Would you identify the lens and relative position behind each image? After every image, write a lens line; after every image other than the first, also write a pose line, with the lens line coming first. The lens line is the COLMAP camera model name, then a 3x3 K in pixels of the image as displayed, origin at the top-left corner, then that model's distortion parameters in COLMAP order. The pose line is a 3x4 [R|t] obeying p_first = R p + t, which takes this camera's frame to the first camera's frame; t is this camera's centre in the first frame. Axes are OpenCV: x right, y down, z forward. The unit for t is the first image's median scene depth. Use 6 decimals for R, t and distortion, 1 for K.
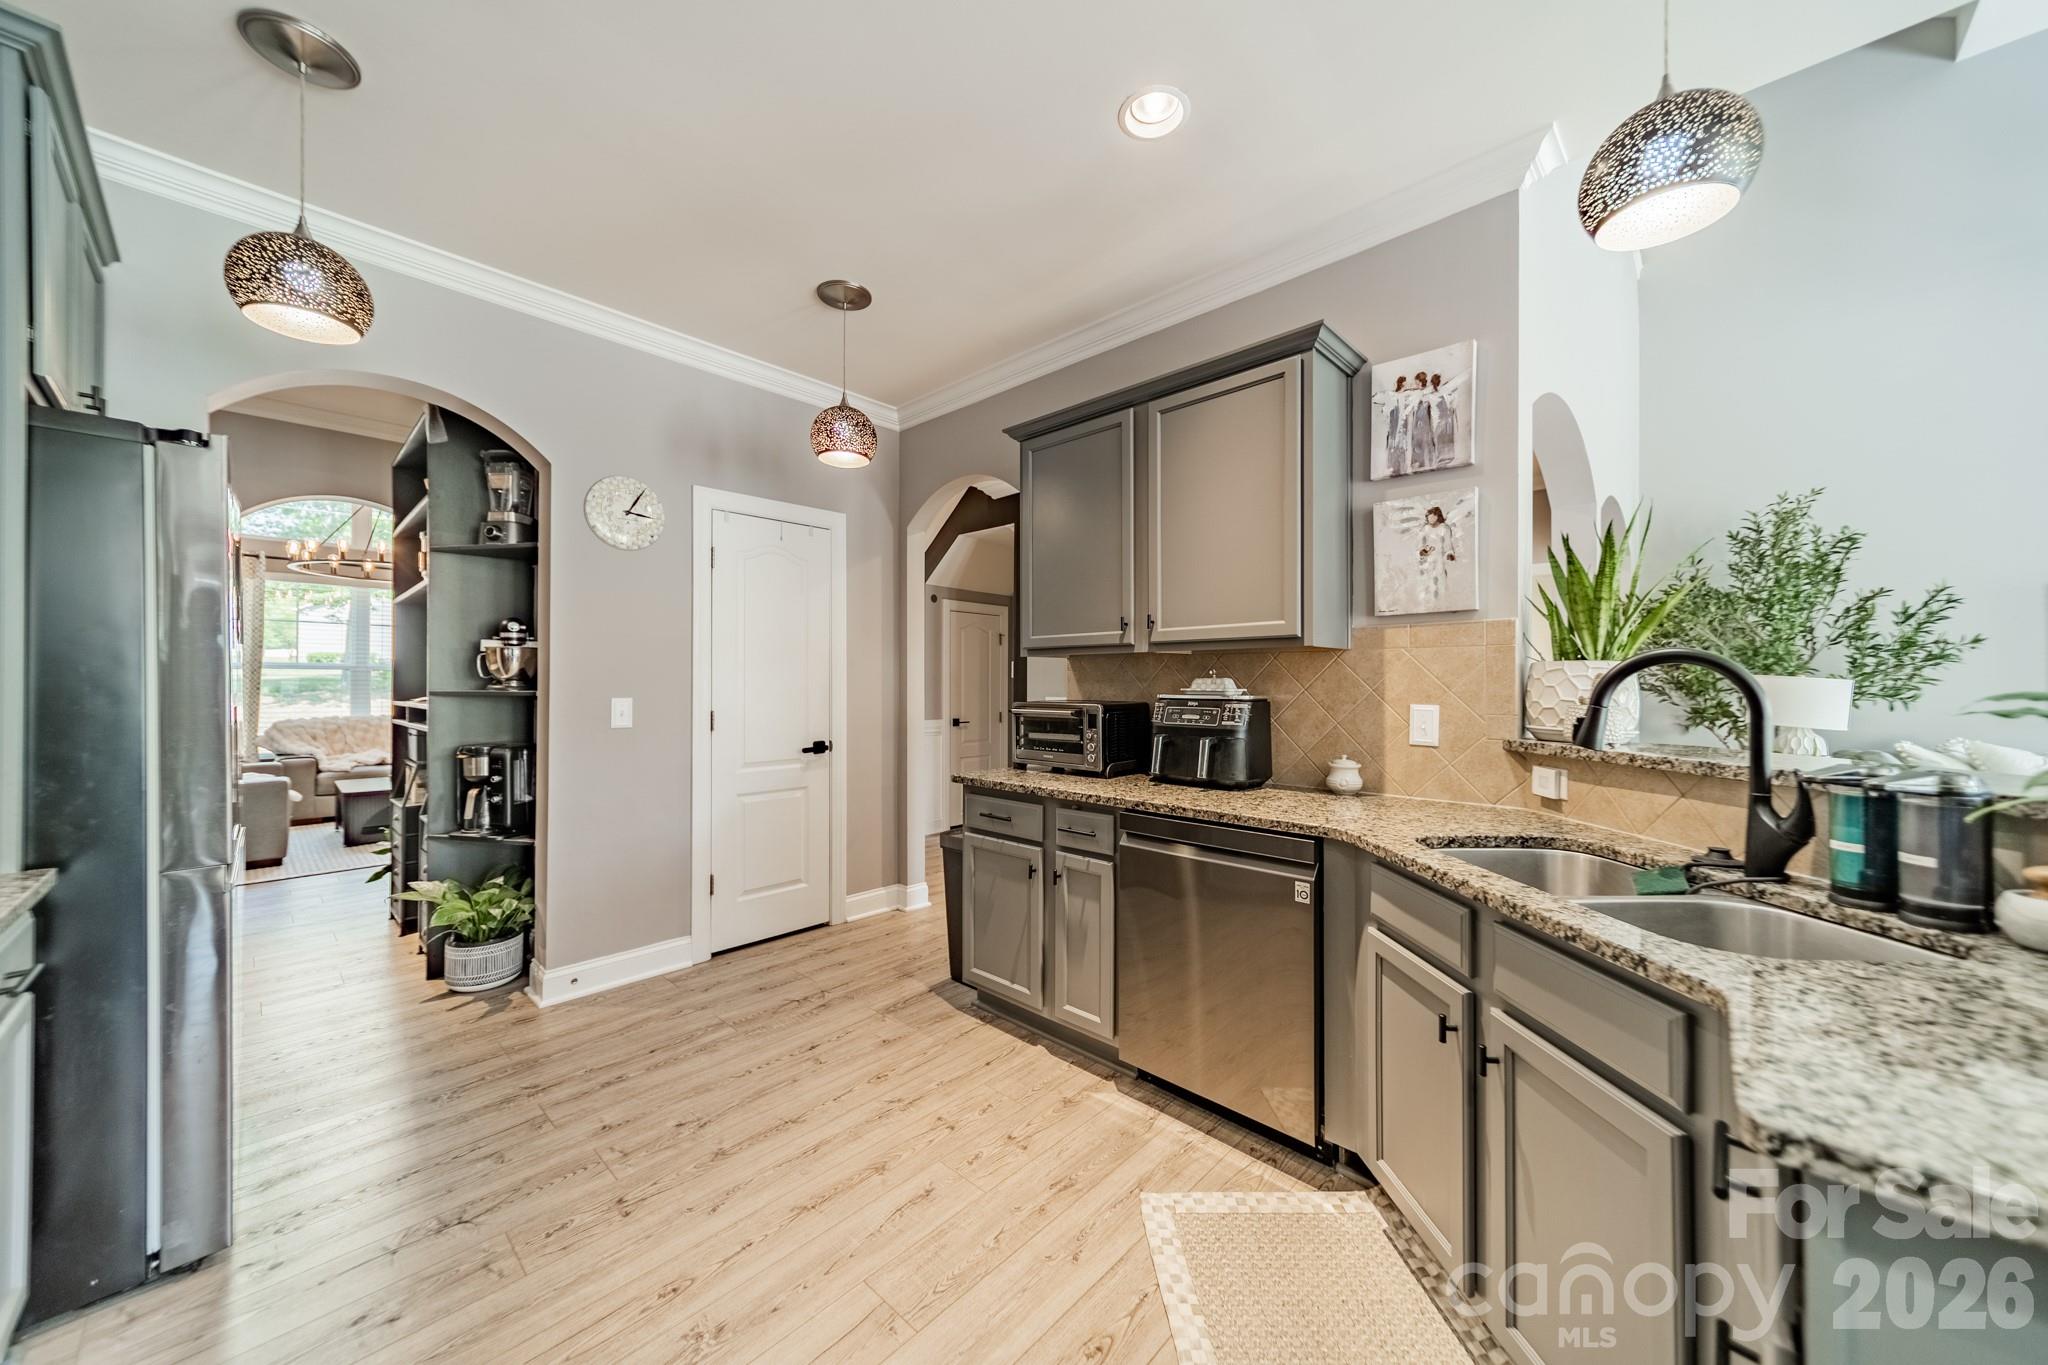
lens RADIAL K [[726.1, 0, 1029.0], [0, 726.1, 680.0], [0, 0, 1]] dist [0.003546, -0.000074]
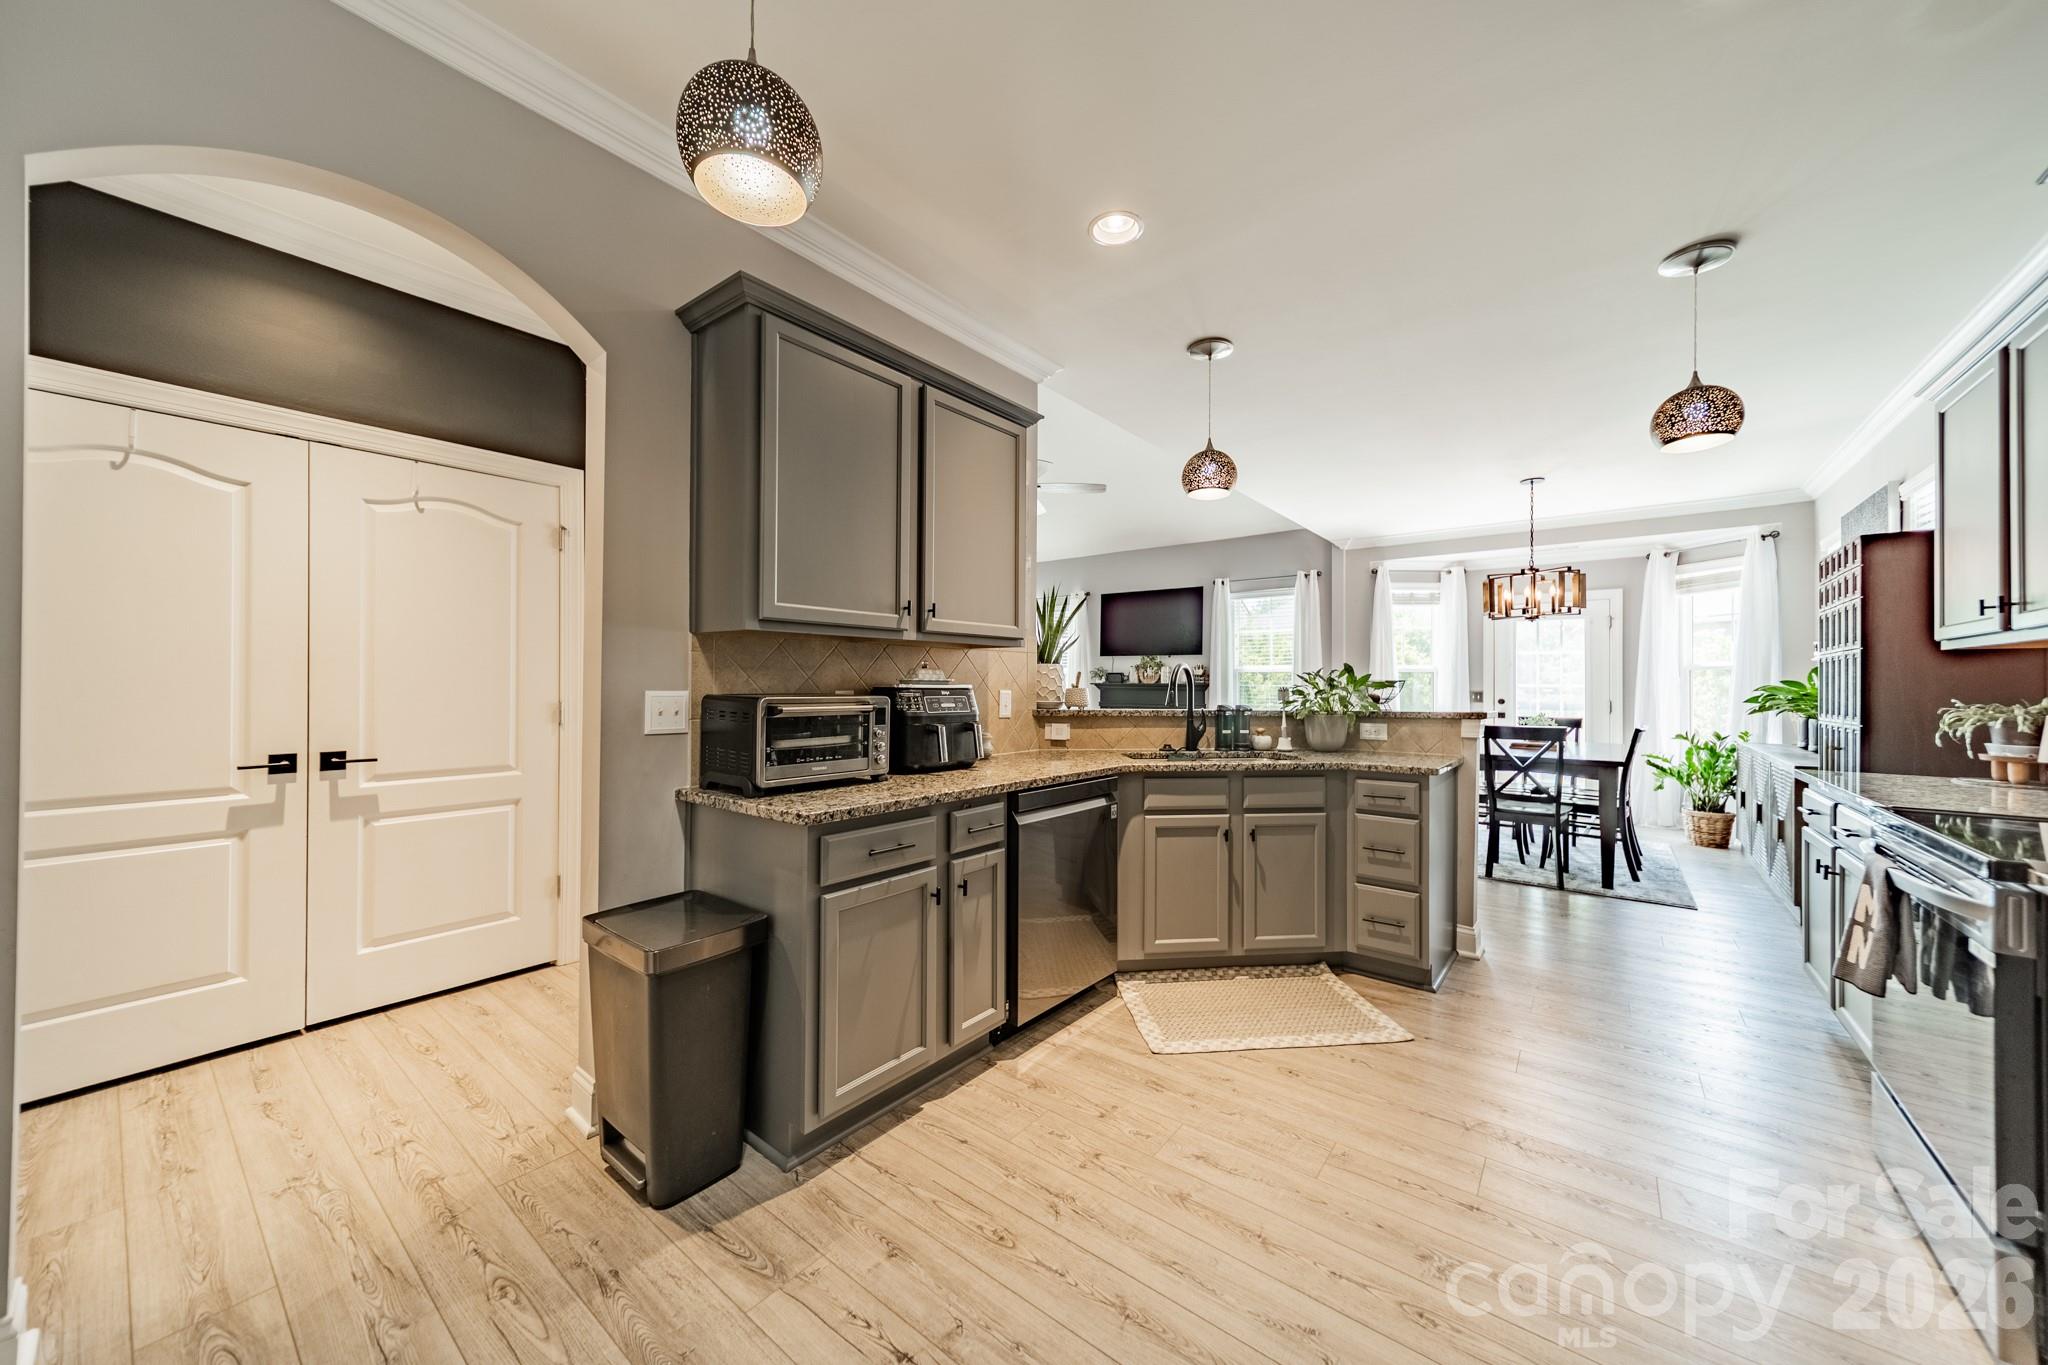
lens RADIAL K [[726.1, 0, 1029.0], [0, 726.1, 680.0], [0, 0, 1]] dist [0.003546, -0.000074]
pose [[-0.088517, 0.001061, 0.996074, -0.851811], [-0.012904, 0.999914, -0.002212, 0.015132], [-0.995991, -0.013049, -0.088495, 0.986050]]
